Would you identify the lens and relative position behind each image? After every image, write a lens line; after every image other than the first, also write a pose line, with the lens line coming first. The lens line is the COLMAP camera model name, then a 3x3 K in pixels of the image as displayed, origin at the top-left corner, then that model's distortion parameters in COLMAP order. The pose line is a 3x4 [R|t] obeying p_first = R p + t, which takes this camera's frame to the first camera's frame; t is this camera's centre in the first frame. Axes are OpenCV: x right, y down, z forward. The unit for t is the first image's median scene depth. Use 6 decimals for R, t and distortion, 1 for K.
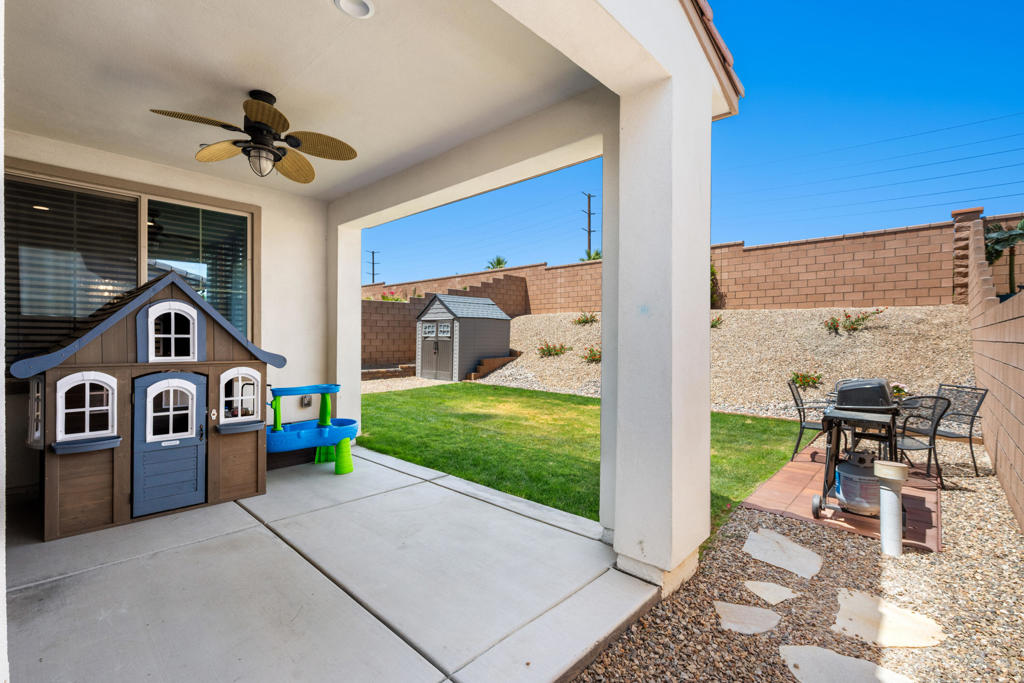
lens RADIAL K [[458.9, 0, 508.5], [0, 458.9, 339.9], [0, 0, 1]] dist [0.000988, 0.000379]
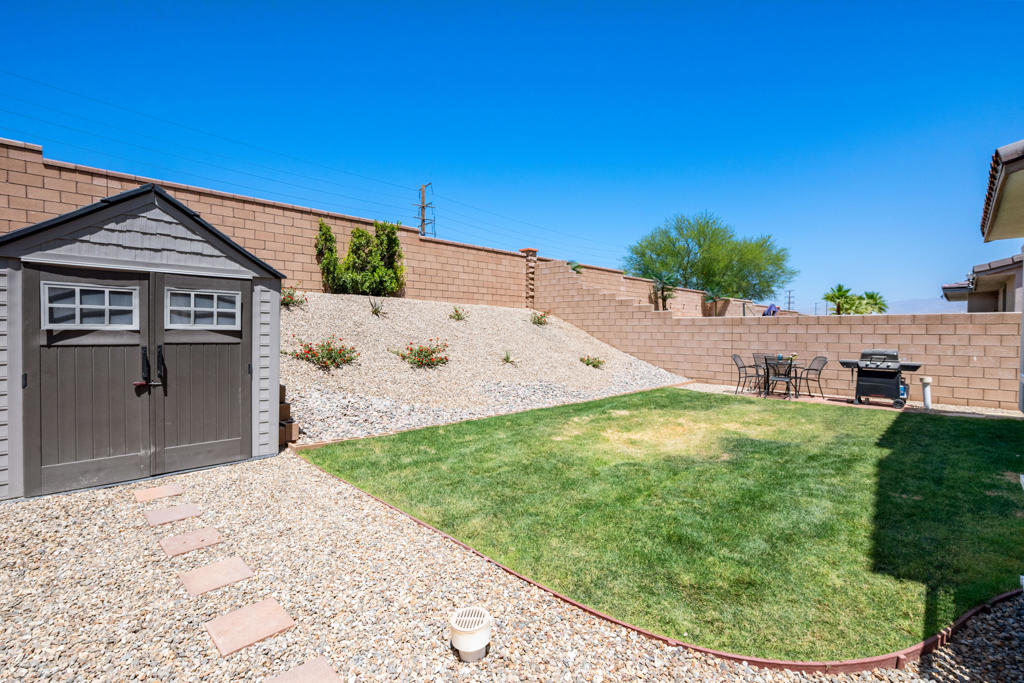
lens RADIAL K [[458.9, 0, 512.9], [0, 458.9, 334.0], [0, 0, 1]] dist [0.000988, 0.000379]
pose [[0.016951, -0.014092, 0.999757, -0.562280], [0.002015, 0.999899, 0.014060, -0.011656], [-0.999854, 0.001776, 0.016978, 0.979691]]
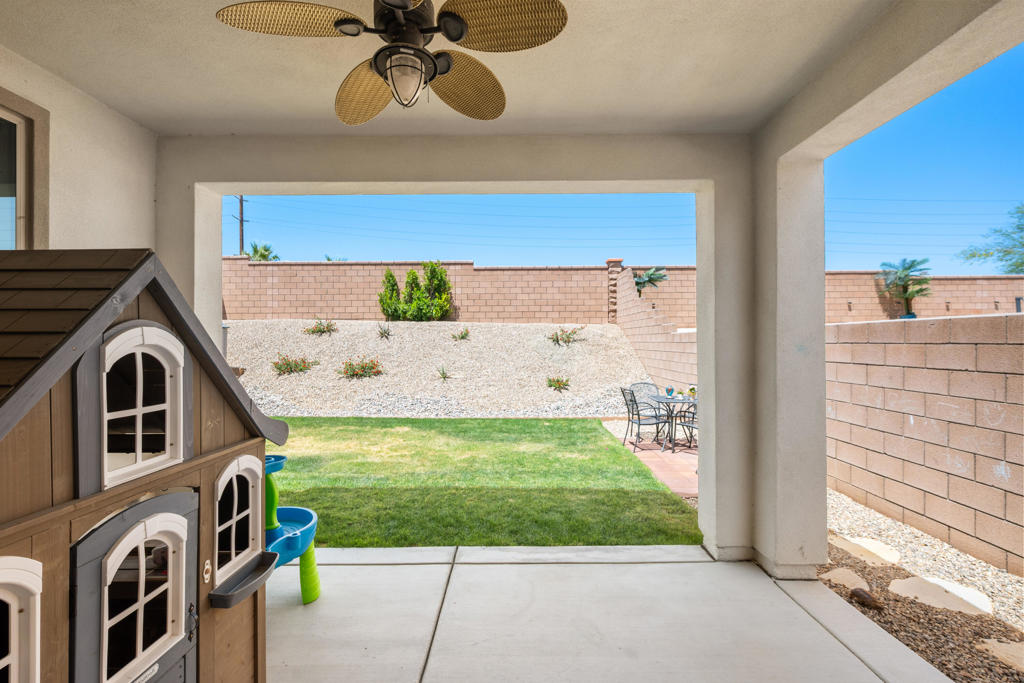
lens RADIAL K [[458.9, 0, 513.1], [0, 458.9, 339.9], [0, 0, 1]] dist [0.000988, 0.000379]
pose [[0.727801, -0.003526, 0.685779, -0.235797], [0.009506, 0.999943, -0.004948, -0.020284], [-0.685723, 0.010120, 0.727793, 0.146457]]
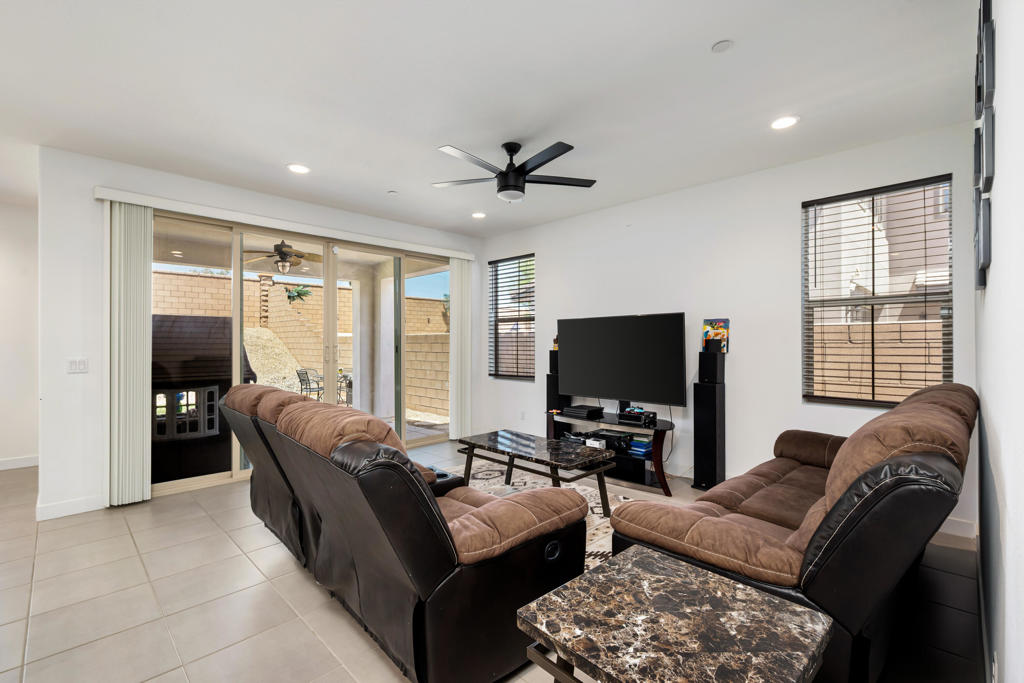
lens RADIAL K [[458.9, 0, 510.7], [0, 458.9, 342.2], [0, 0, 1]] dist [0.000988, 0.000379]
pose [[0.039381, -0.002111, 0.999222, -0.691769], [0.004077, 0.999990, 0.001952, -0.019961], [-0.999216, 0.003997, 0.039389, -0.008416]]
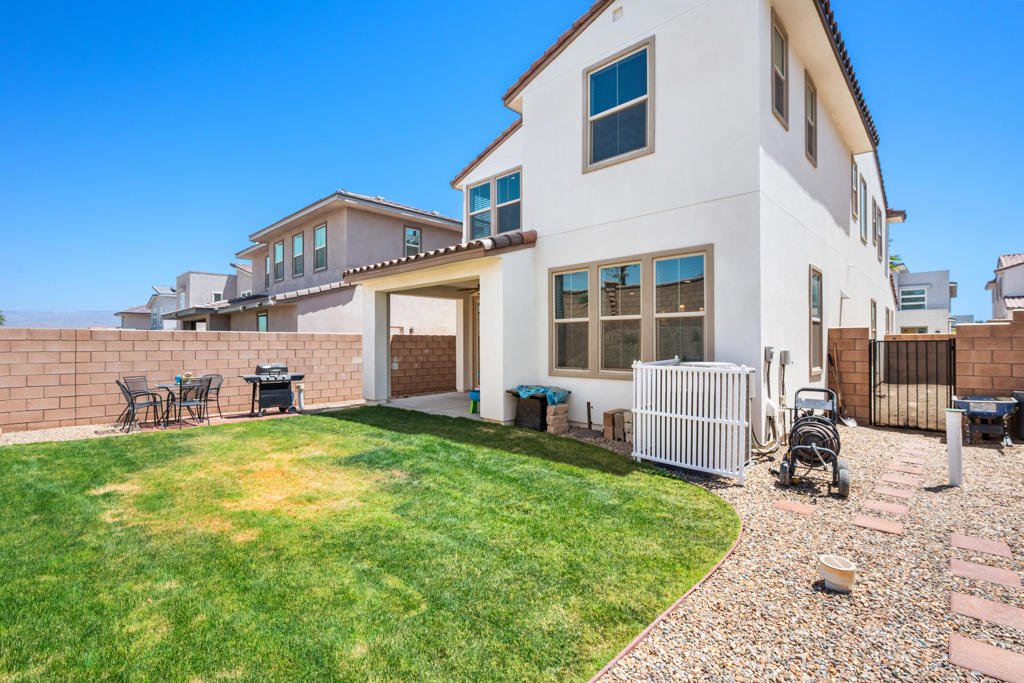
lens RADIAL K [[458.9, 0, 514.6], [0, 458.9, 343.1], [0, 0, 1]] dist [0.000988, 0.000379]
pose [[-0.999997, -0.000965, 0.002053, -0.160918], [-0.000963, 0.999999, 0.001164, -0.013494], [-0.002054, 0.001162, -0.999997, 1.282412]]
